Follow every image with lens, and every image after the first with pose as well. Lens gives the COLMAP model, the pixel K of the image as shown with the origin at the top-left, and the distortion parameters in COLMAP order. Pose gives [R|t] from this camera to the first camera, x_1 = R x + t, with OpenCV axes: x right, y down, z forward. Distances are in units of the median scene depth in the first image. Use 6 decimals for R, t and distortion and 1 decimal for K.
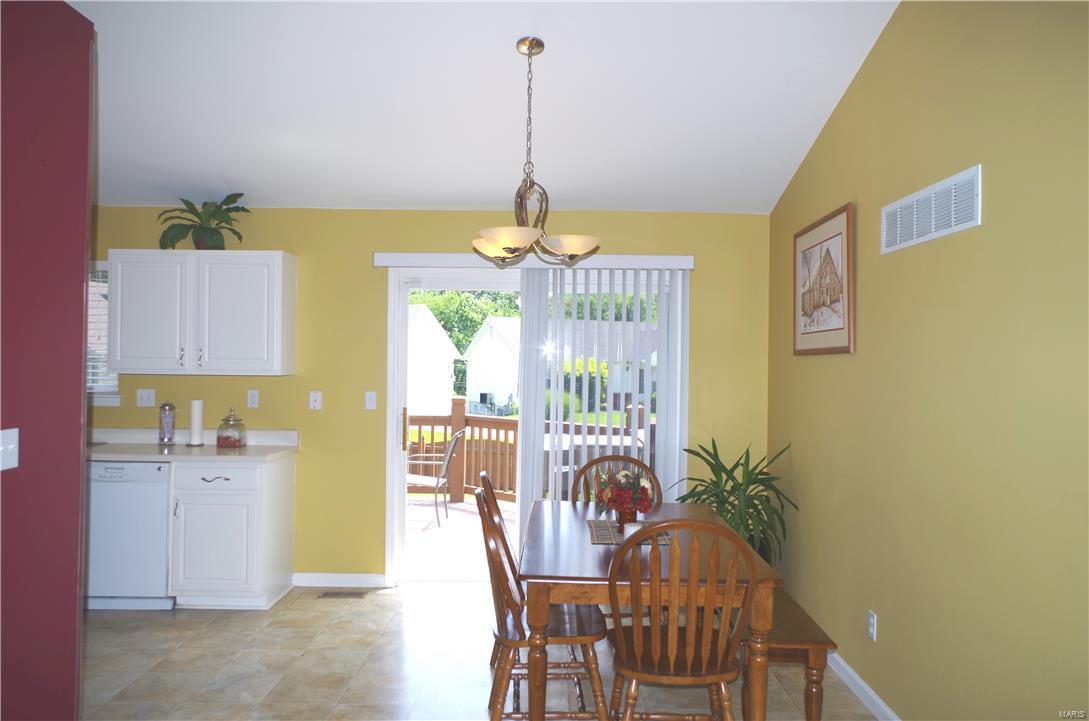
lens RADIAL K [[838.8, 0, 545.8], [0, 838.8, 359.6], [0, 0, 1]] dist [-0.027180, 0.052436]
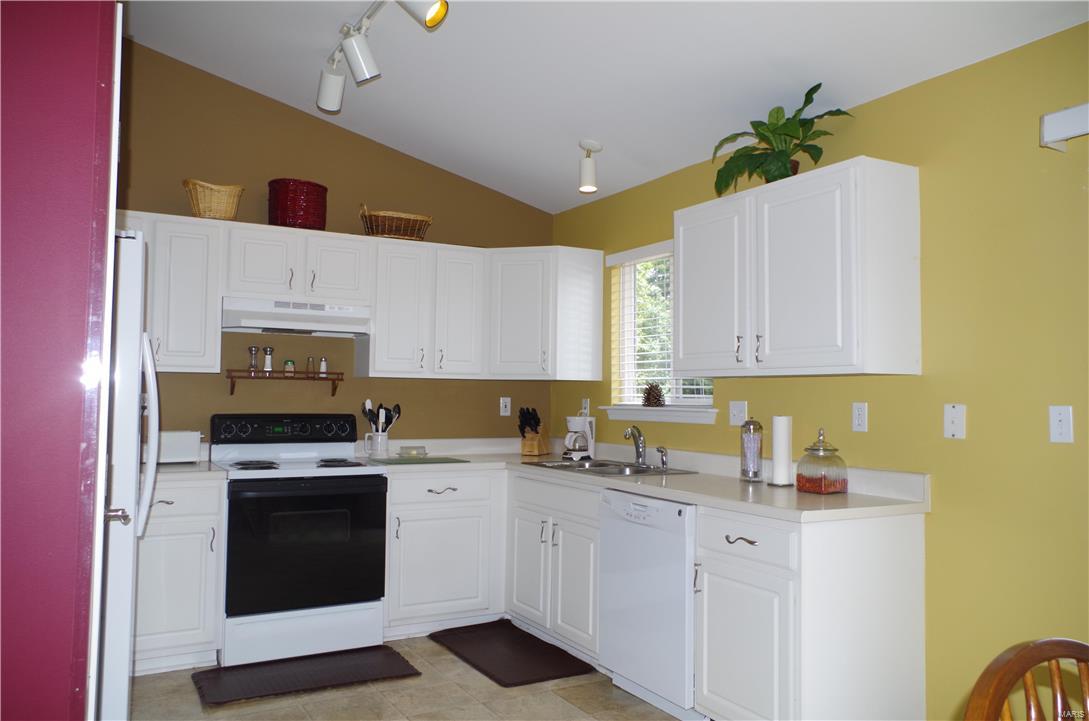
lens RADIAL K [[838.8, 0, 550.9], [0, 838.8, 360.1], [0, 0, 1]] dist [-0.027180, 0.052436]
pose [[0.511334, -0.039657, -0.858467, 0.058724], [-0.005286, 0.998771, -0.049286, 0.037546], [0.859366, 0.029739, 0.510496, 0.503793]]
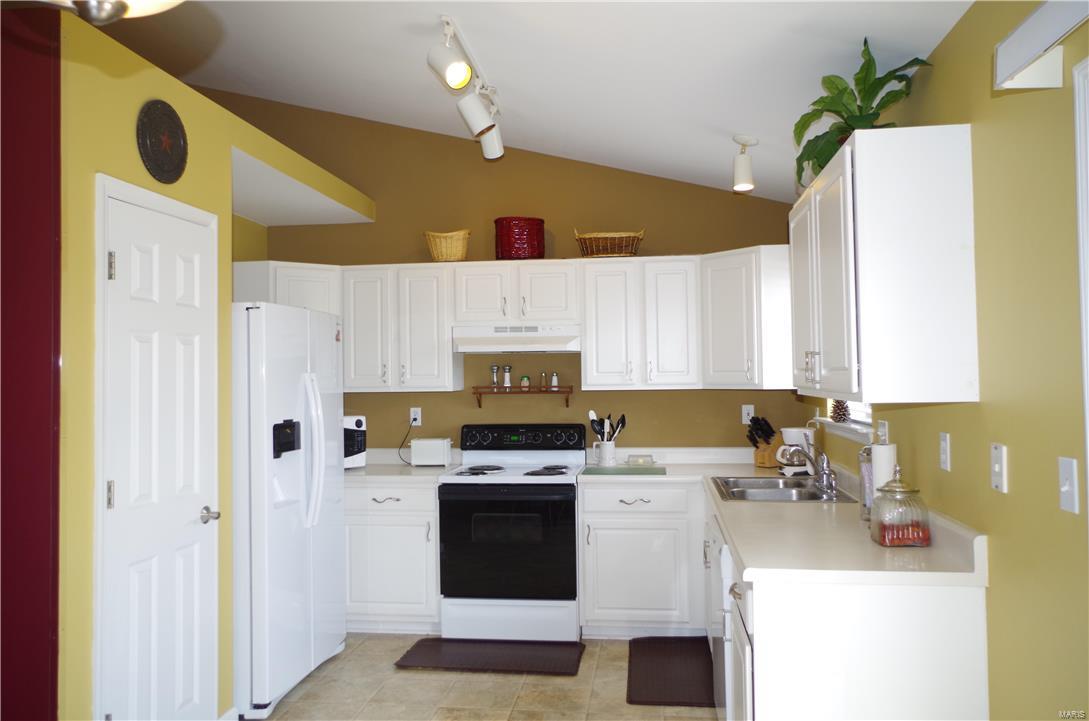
lens RADIAL K [[838.8, 0, 550.1], [0, 838.8, 352.9], [0, 0, 1]] dist [-0.027180, 0.052436]
pose [[-0.107113, -0.033454, -0.993684, 0.145830], [0.015672, 0.999253, -0.035331, 0.004919], [0.994123, -0.019358, -0.106509, 0.839045]]
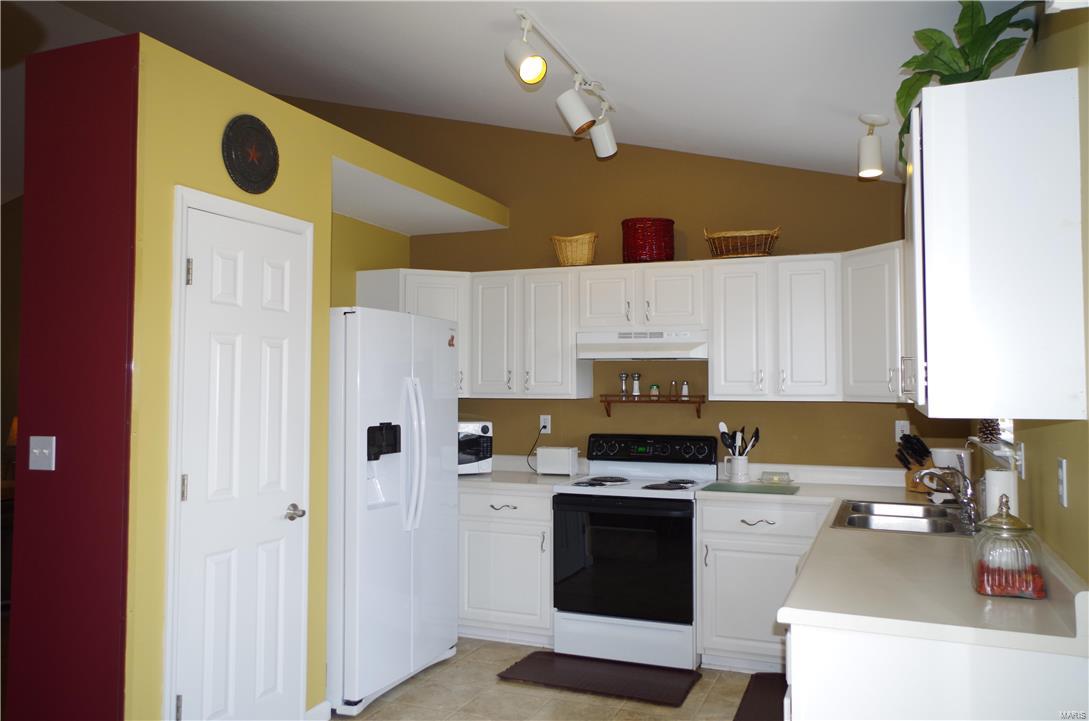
lens RADIAL K [[838.8, 0, 551.6], [0, 838.8, 354.7], [0, 0, 1]] dist [-0.027180, 0.052436]
pose [[-0.358802, -0.045318, -0.932313, 0.088109], [-0.002089, 0.998857, -0.047749, 0.008424], [0.933411, -0.015185, -0.358486, 0.931225]]
